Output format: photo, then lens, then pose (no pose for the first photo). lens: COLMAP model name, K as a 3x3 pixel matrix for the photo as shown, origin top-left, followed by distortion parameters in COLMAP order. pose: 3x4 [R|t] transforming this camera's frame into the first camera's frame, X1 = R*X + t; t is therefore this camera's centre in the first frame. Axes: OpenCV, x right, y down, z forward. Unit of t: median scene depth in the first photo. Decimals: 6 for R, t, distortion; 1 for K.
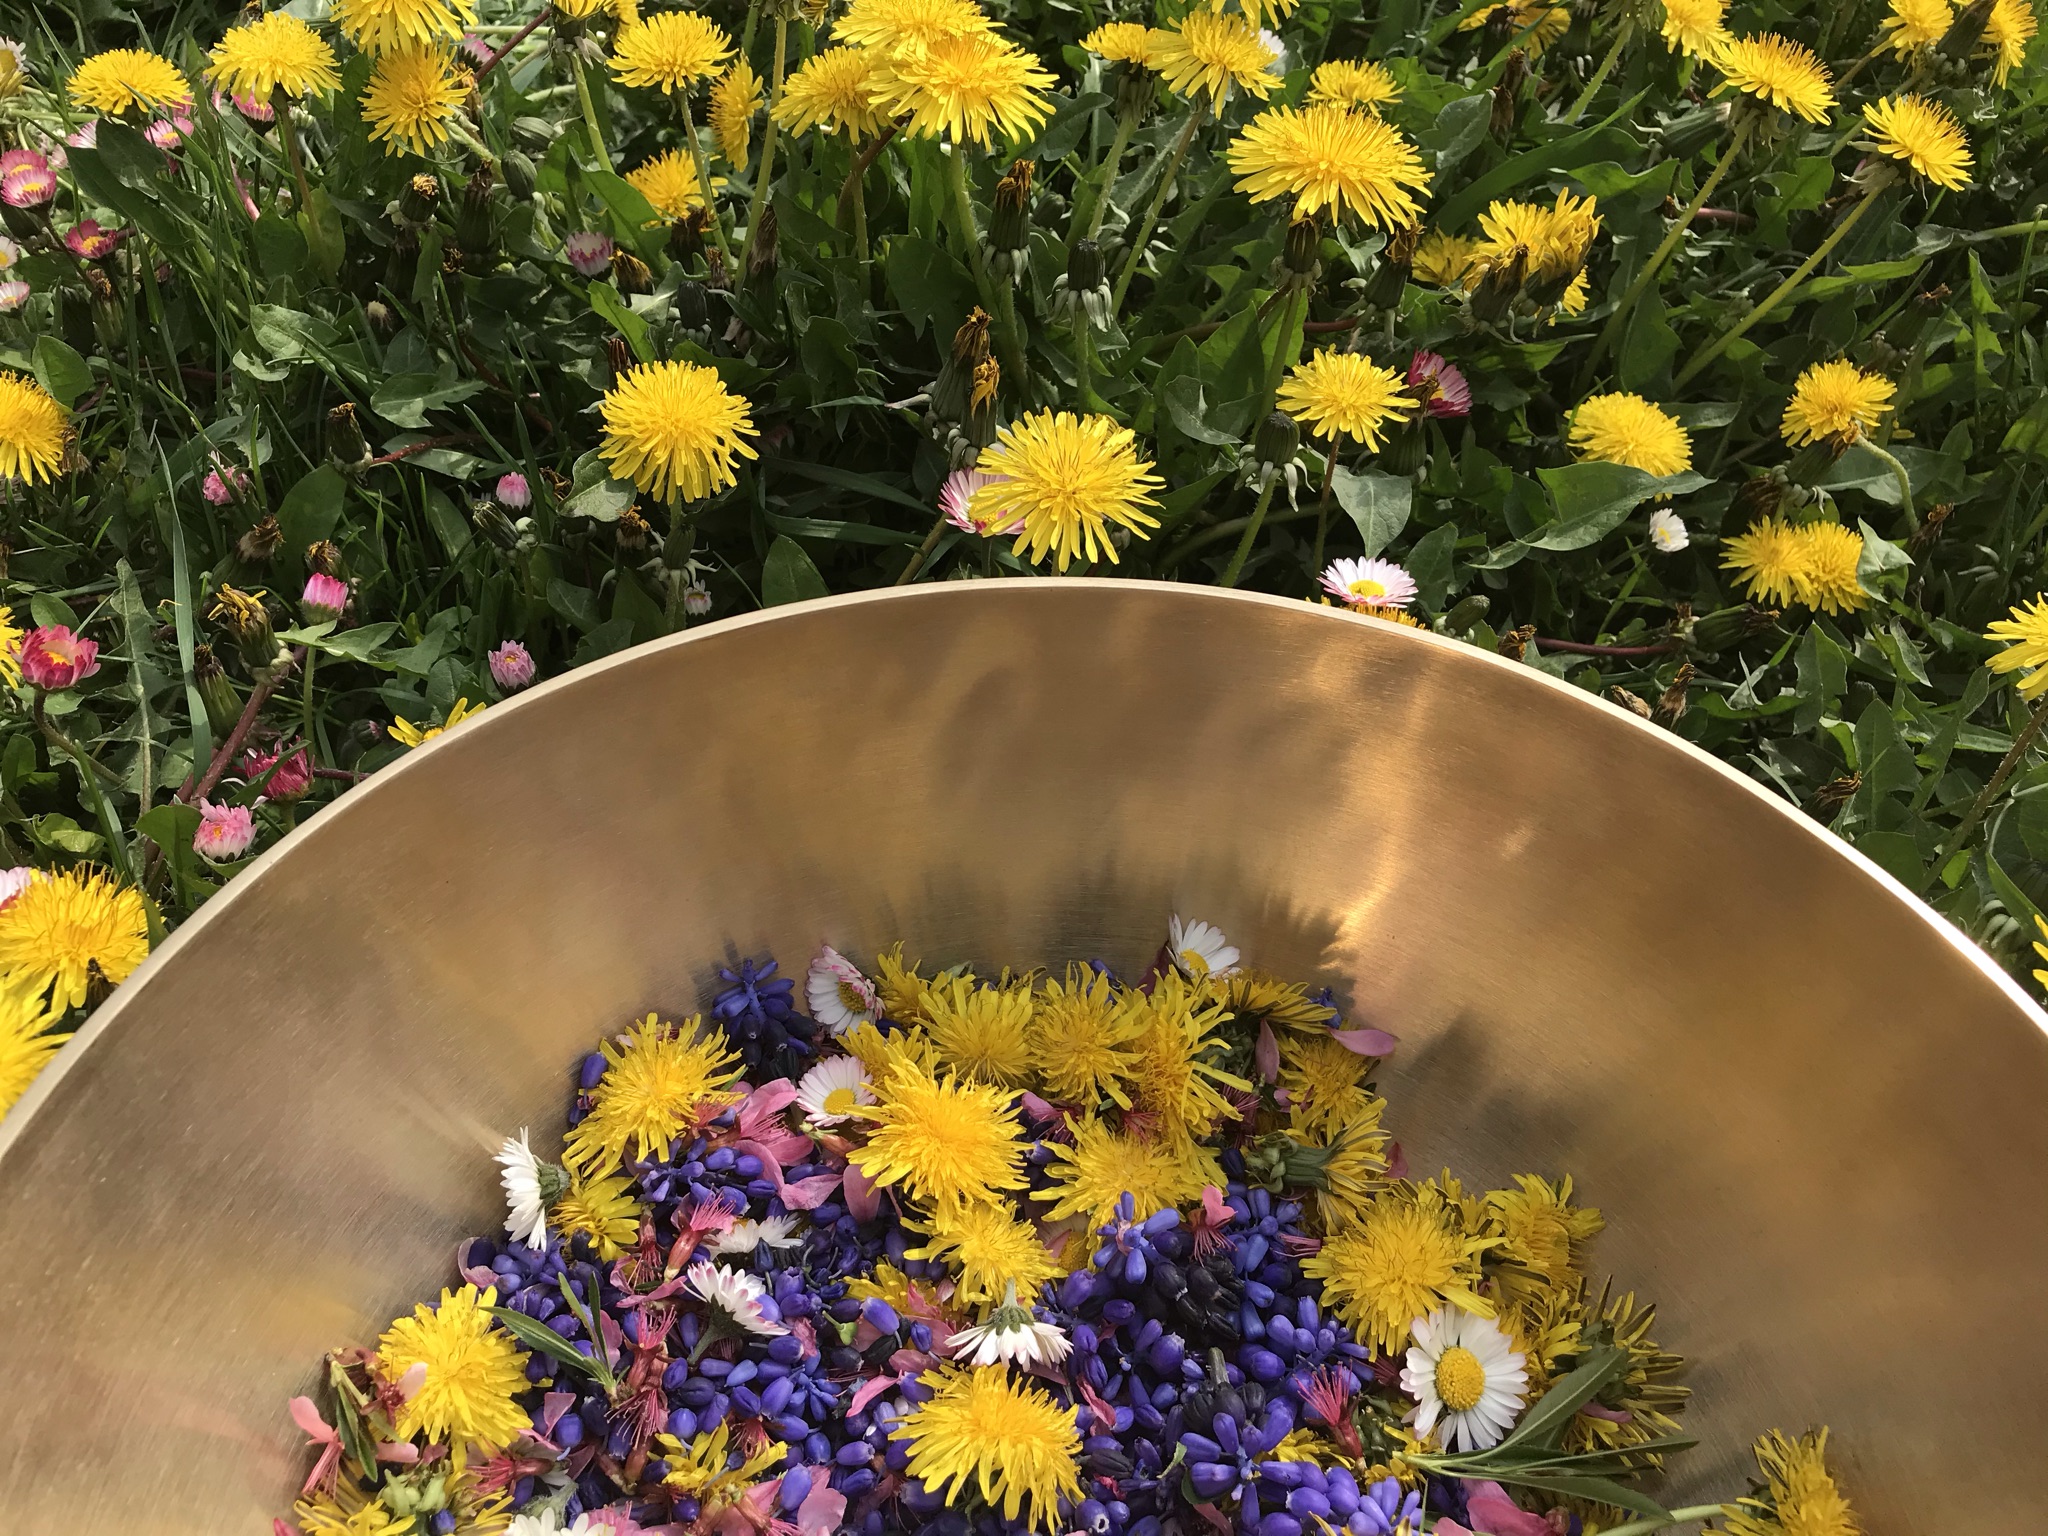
lens RADIAL K [[1659.0, 0, 1035.6], [0, 1659.0, 794.8], [0, 0, 1]] dist [0.085400, -0.000092]
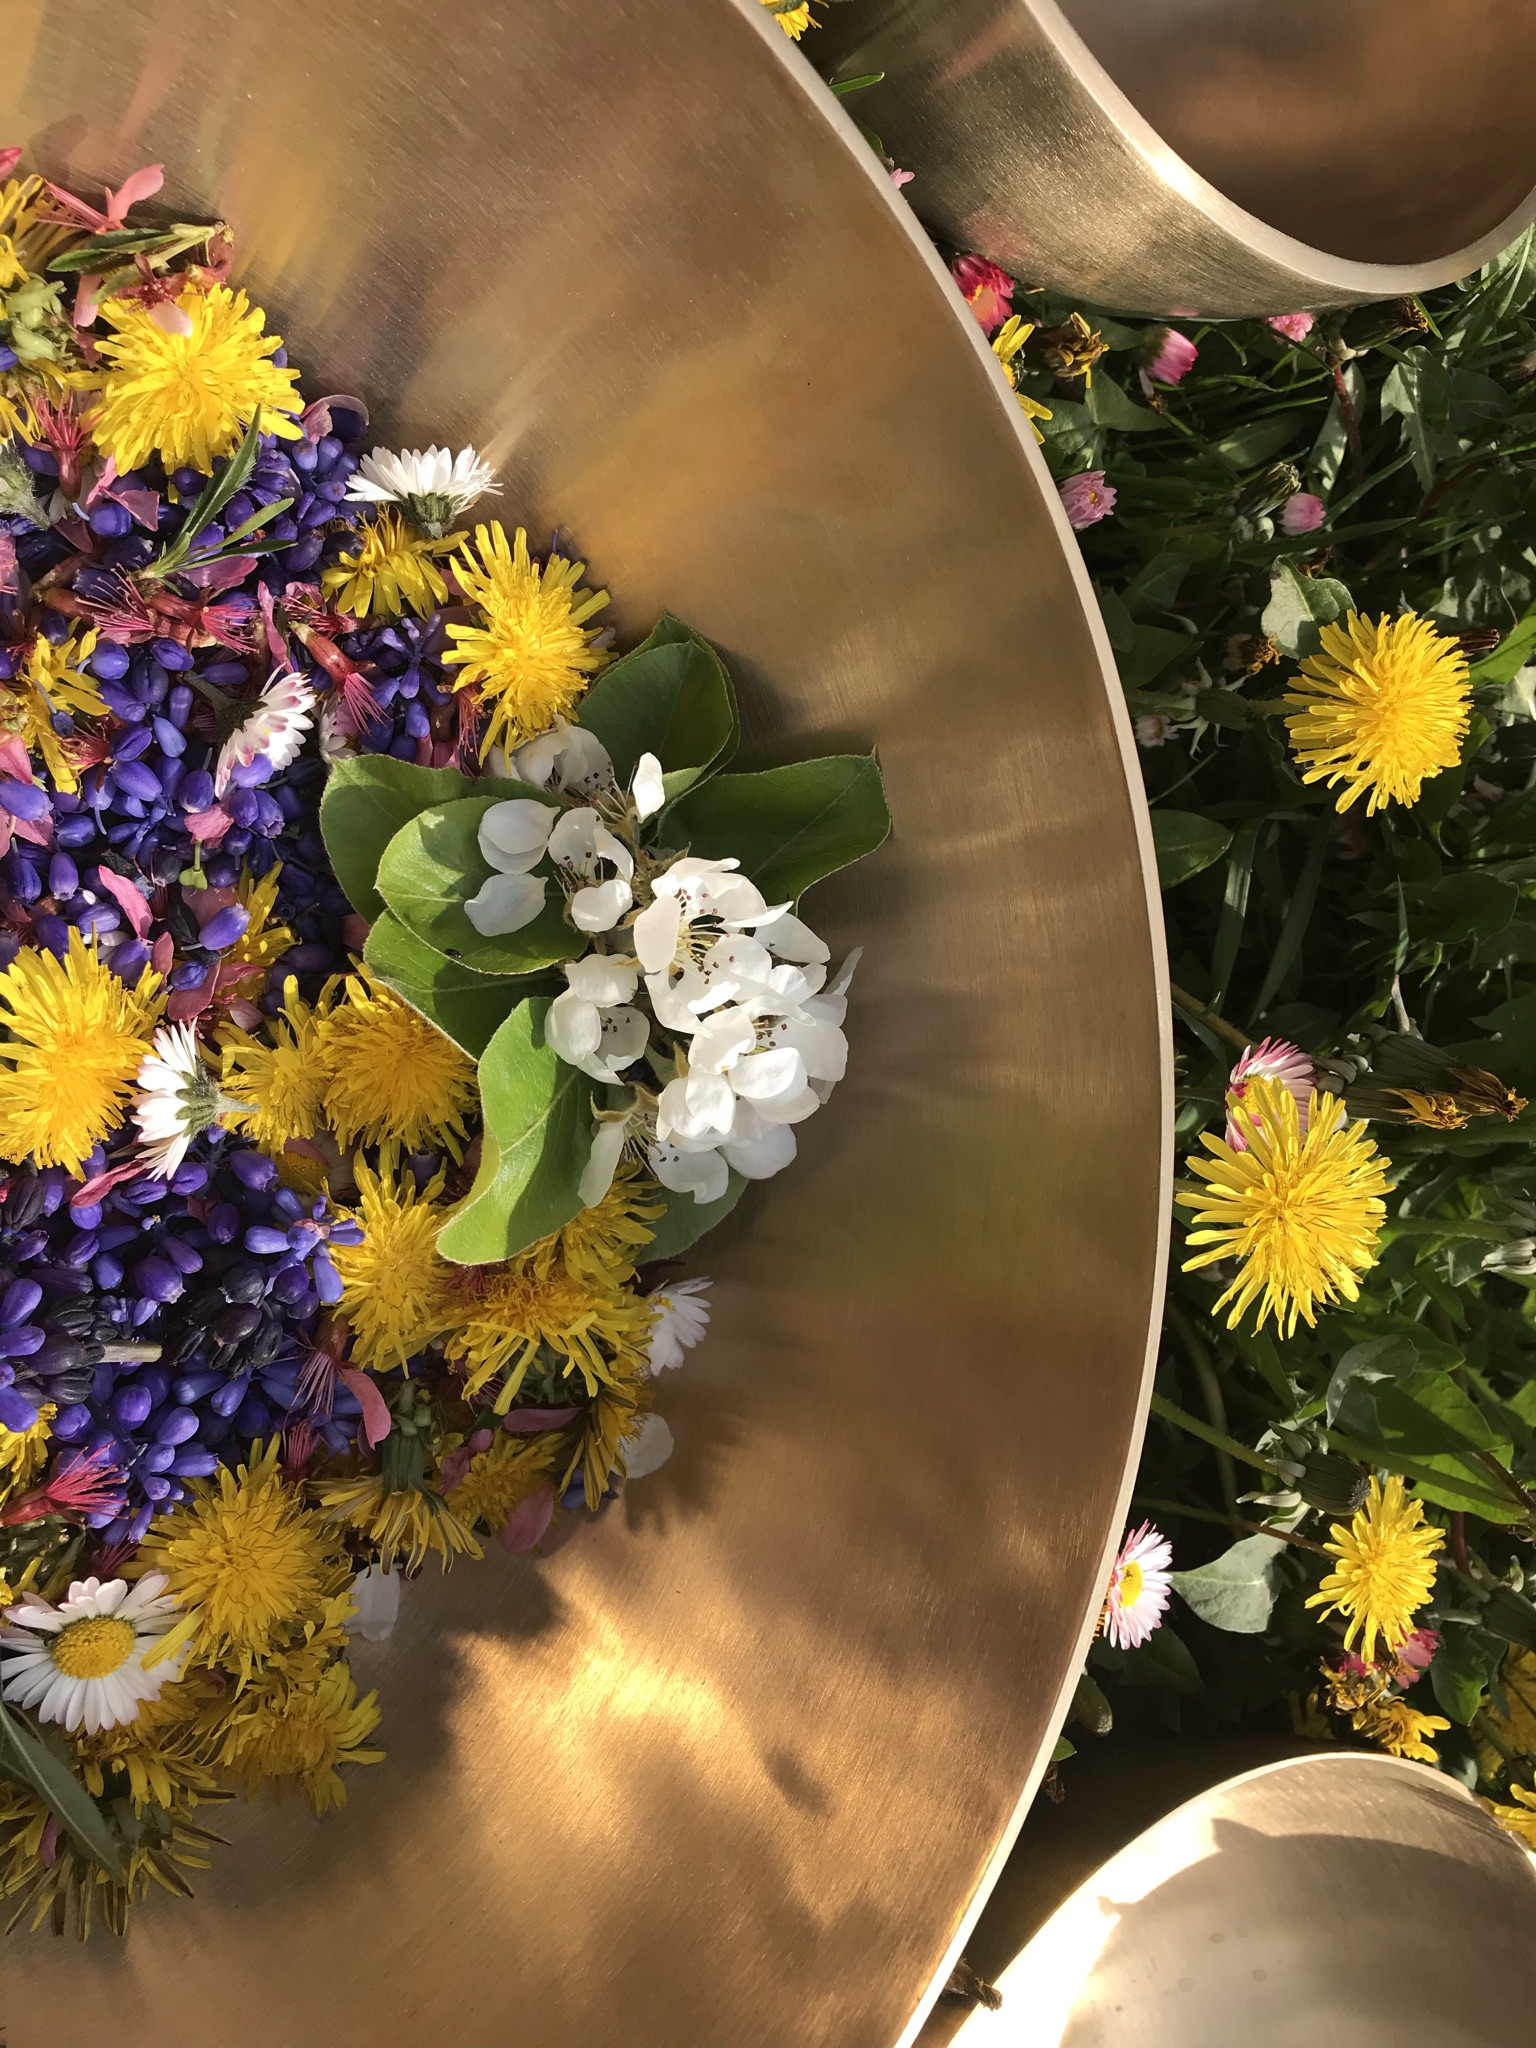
lens RADIAL K [[1691.3, 0, 768.0], [0, 1691.3, 1024.0], [0, 0, 1]] dist [-0.004482, 0.015126]
pose [[-0.057890, 0.997768, -0.033296, -0.030131], [-0.994853, -0.054878, 0.085180, -0.010371], [0.083162, 0.038056, 0.995809, 0.233804]]
